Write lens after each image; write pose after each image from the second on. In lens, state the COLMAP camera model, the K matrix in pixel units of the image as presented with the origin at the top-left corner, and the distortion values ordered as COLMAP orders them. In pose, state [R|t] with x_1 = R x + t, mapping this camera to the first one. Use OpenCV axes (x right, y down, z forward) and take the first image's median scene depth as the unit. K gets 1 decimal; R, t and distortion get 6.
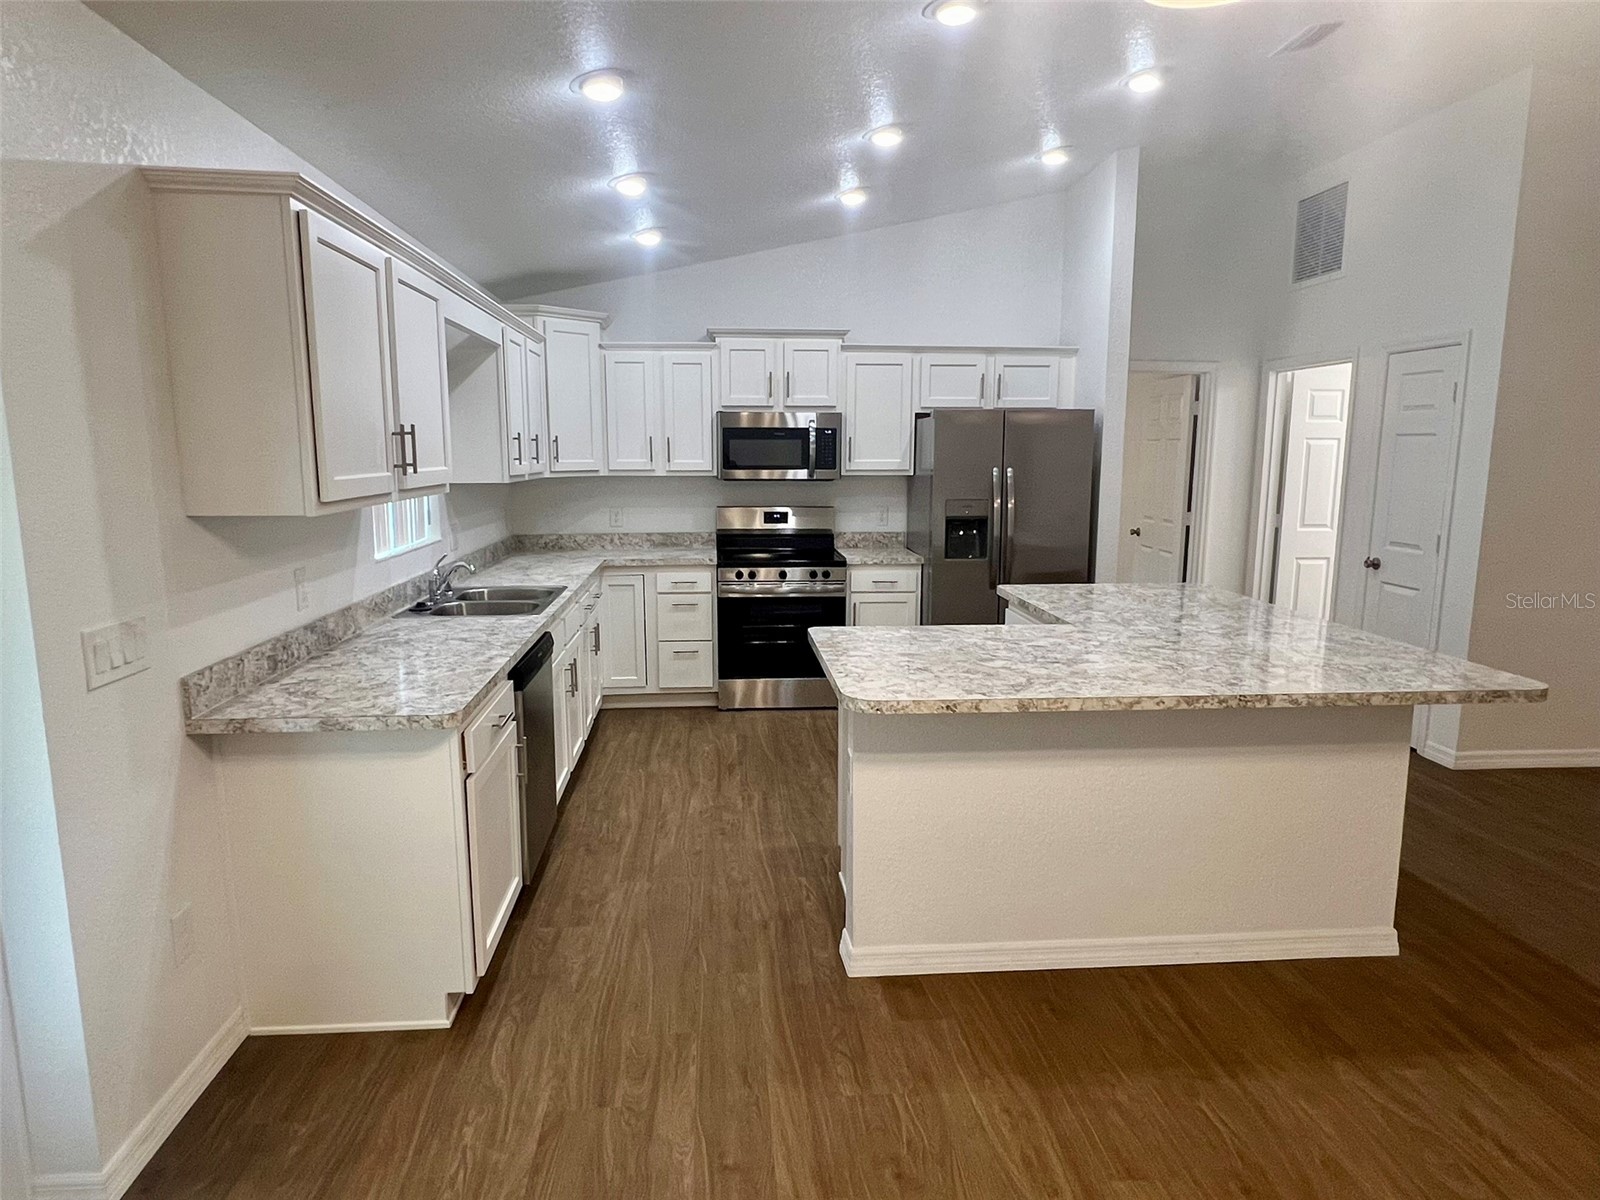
lens RADIAL K [[965.2, 0, 788.1], [0, 965.2, 599.0], [0, 0, 1]] dist [-0.000709, 0.000503]
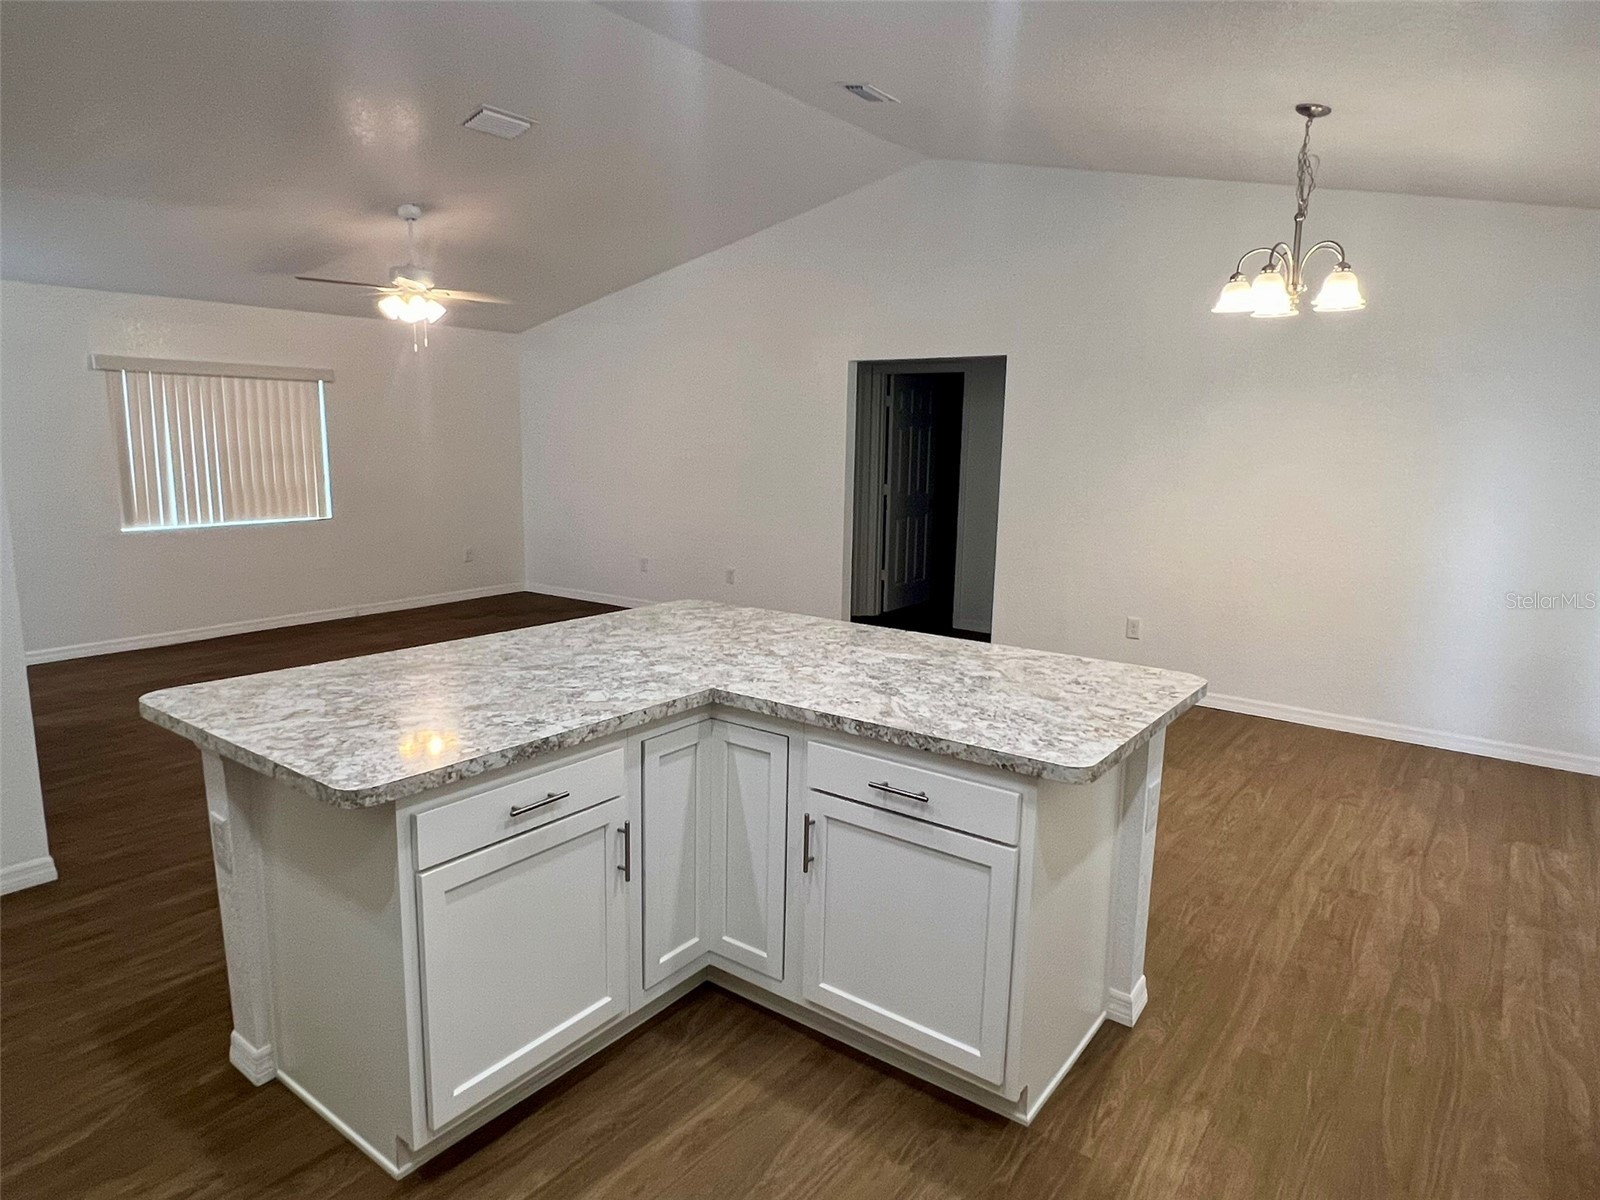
lens RADIAL K [[965.2, 0, 788.1], [0, 965.2, 599.0], [0, 0, 1]] dist [-0.000709, 0.000503]
pose [[-0.745774, -0.125979, 0.654179, -0.138224], [0.087034, 0.955118, 0.283152, -0.160947], [-0.660489, 0.268103, -0.701338, 1.010786]]
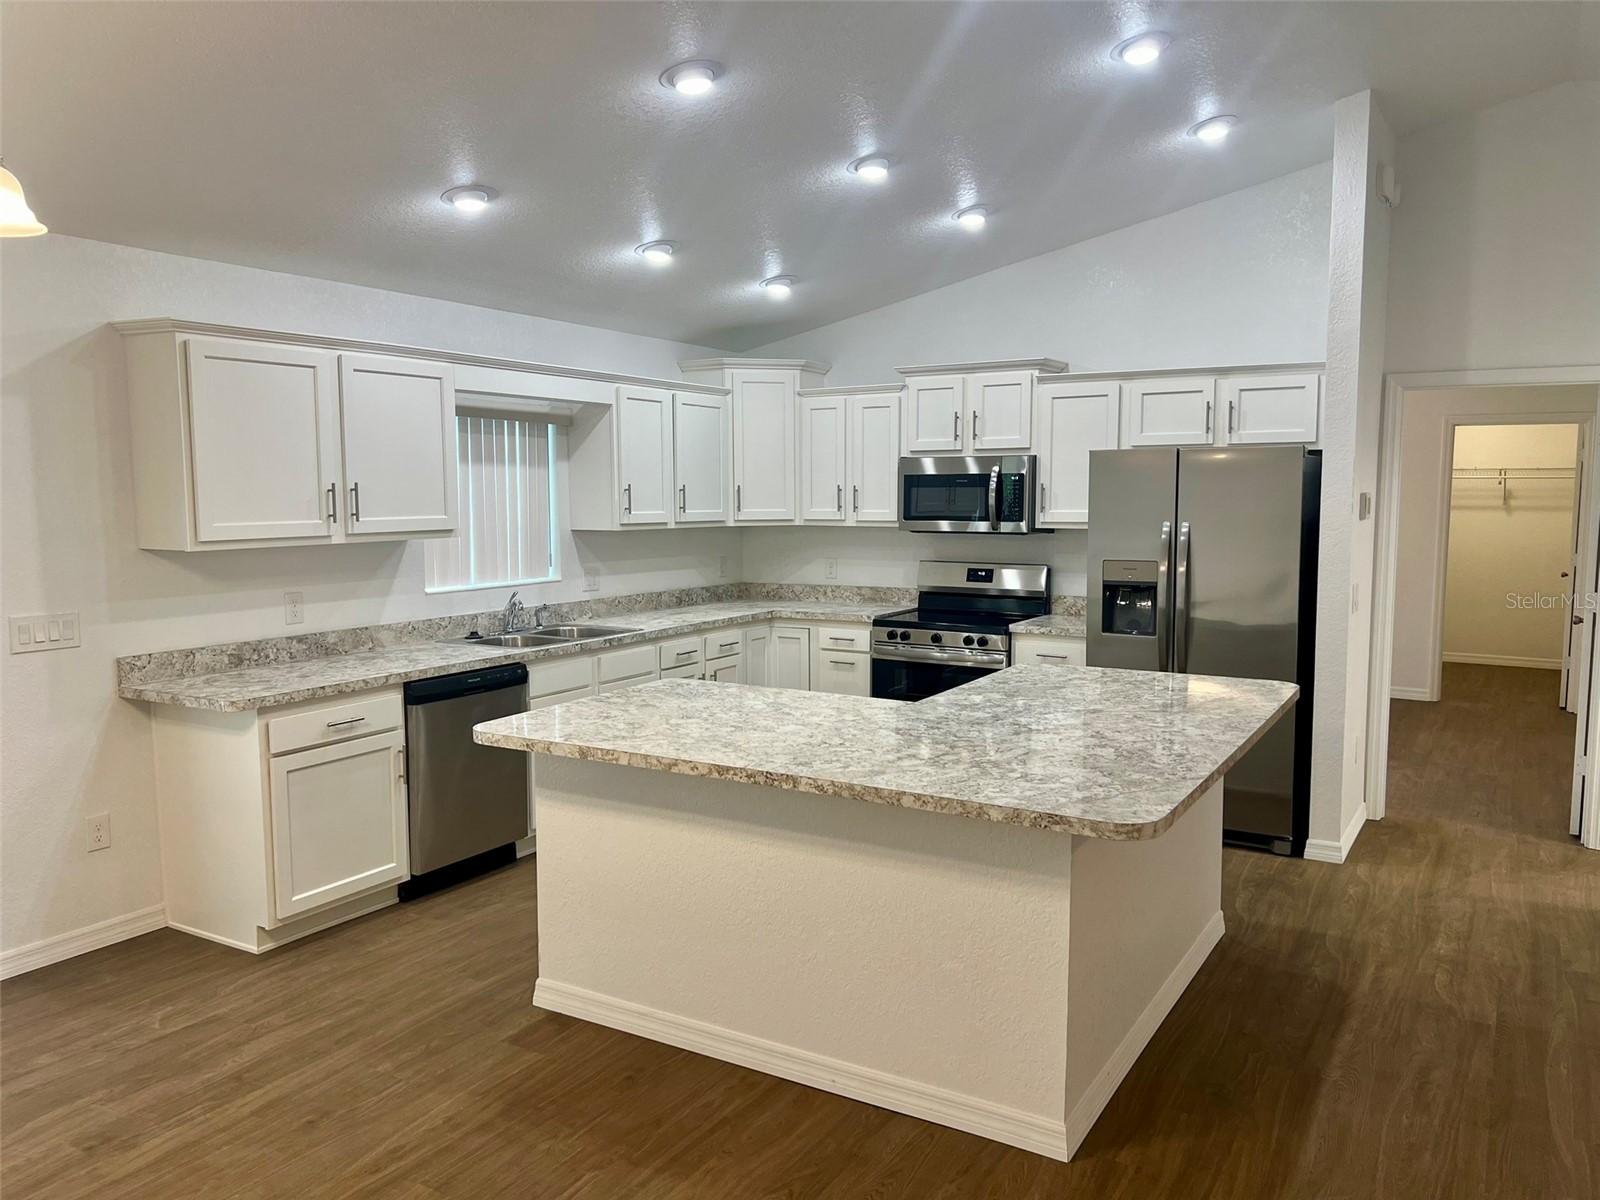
lens RADIAL K [[1186.6, 0, 810.1], [0, 1186.6, 601.6], [0, 0, 1]] dist [0.121245, -0.195260]
pose [[0.816429, 0.051009, -0.575189, 0.585399], [-0.085076, 0.995846, -0.032444, -0.015237], [0.571145, 0.075423, 0.817377, 0.039130]]
